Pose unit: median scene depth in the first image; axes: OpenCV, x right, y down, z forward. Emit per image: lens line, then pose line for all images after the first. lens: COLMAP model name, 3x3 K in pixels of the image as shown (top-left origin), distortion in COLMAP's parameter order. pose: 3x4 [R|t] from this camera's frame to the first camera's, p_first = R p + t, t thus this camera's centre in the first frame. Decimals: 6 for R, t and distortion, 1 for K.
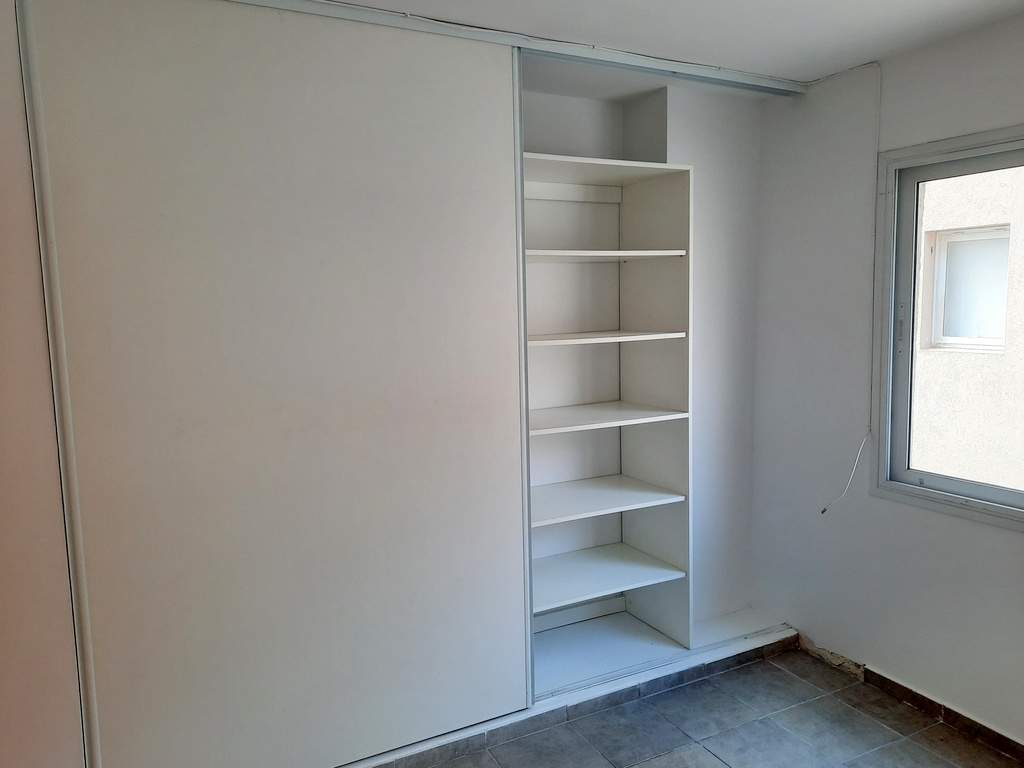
lens RADIAL K [[764.7, 0, 513.6], [0, 764.7, 376.1], [0, 0, 1]] dist [0.034911, -0.002276]
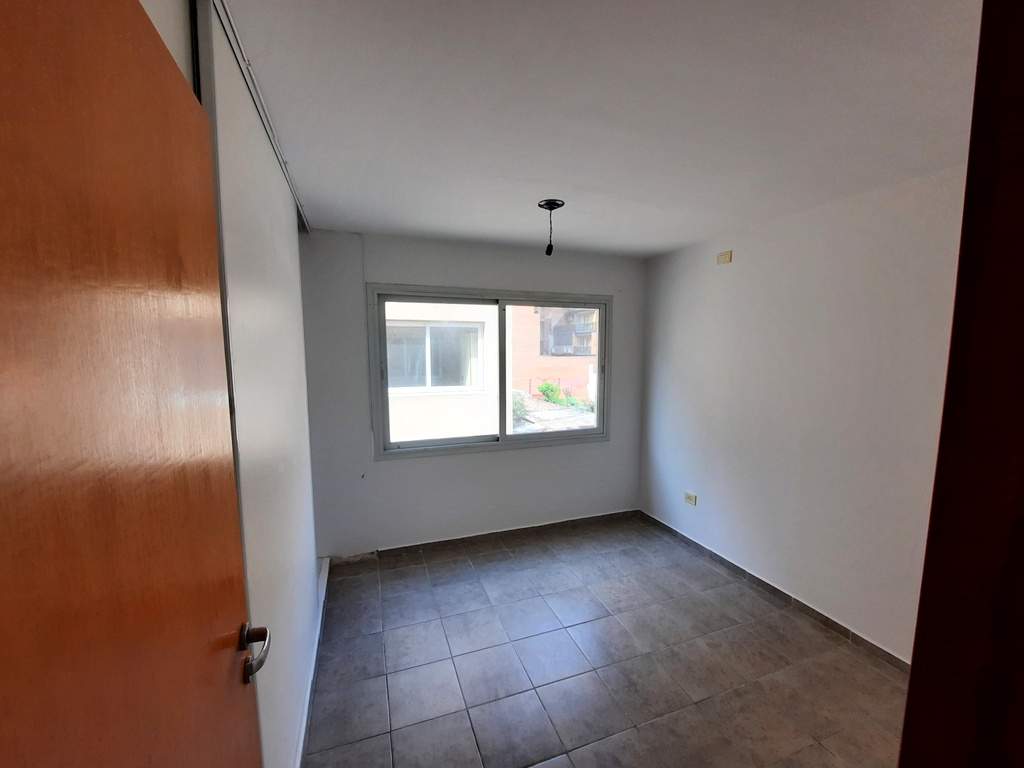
lens RADIAL K [[418.2, 0, 512.0], [0, 418.2, 388.0], [0, 0, 1]] dist [-0.001725, 0.000020]
pose [[0.146671, -0.089140, 0.985161, -0.502865], [0.103900, 0.991811, 0.074273, -0.069444], [-0.983714, 0.091464, 0.154732, 0.498894]]
